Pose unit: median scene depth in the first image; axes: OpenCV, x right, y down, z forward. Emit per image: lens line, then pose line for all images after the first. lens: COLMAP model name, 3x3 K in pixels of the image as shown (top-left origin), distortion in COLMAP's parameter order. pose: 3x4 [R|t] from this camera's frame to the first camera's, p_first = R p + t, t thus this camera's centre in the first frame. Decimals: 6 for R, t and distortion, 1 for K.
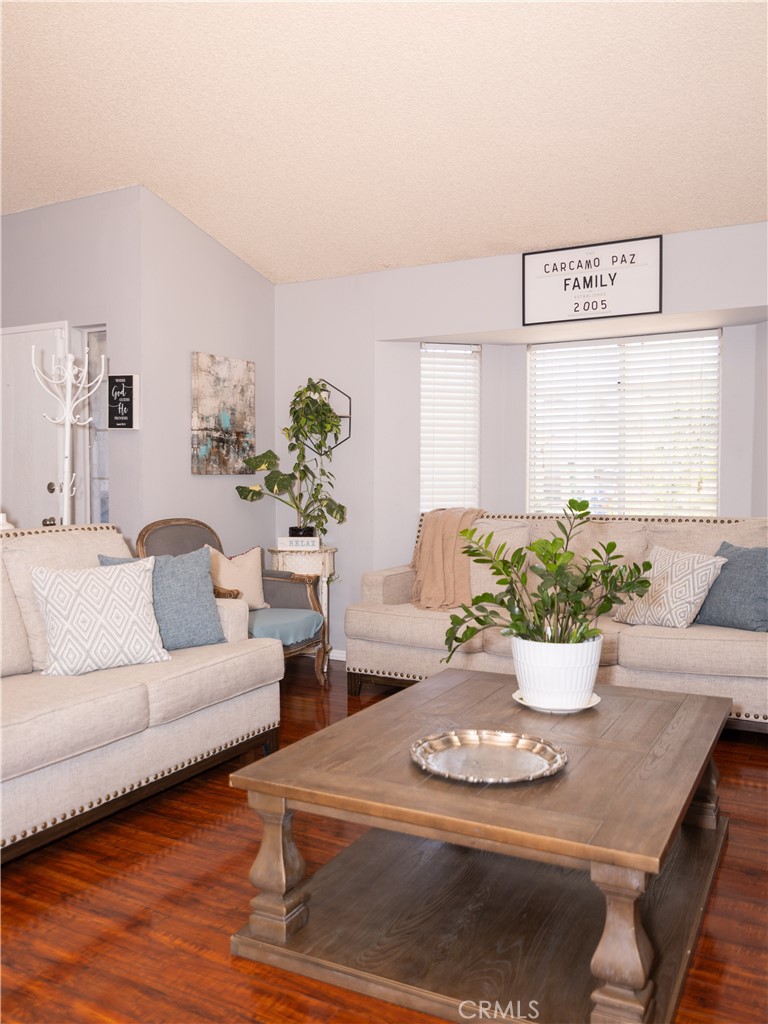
lens RADIAL K [[878.0, 0, 375.5], [0, 878.0, 506.9], [0, 0, 1]] dist [0.004232, 0.000517]
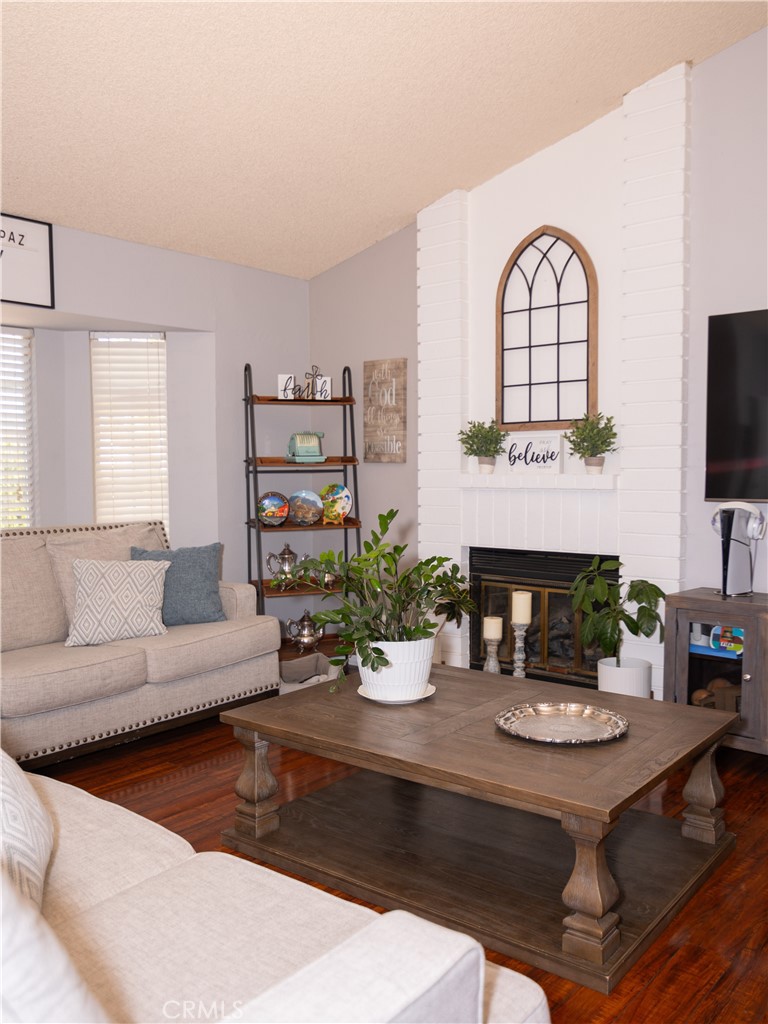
lens RADIAL K [[875.6, 0, 384.0], [0, 875.6, 512.0], [0, 0, 1]] dist [0.008518, 0.000594]
pose [[0.189234, -0.053944, 0.980449, -0.825970], [0.043880, 0.997957, 0.046438, -0.054035], [-0.980951, 0.034234, 0.191214, 0.767470]]
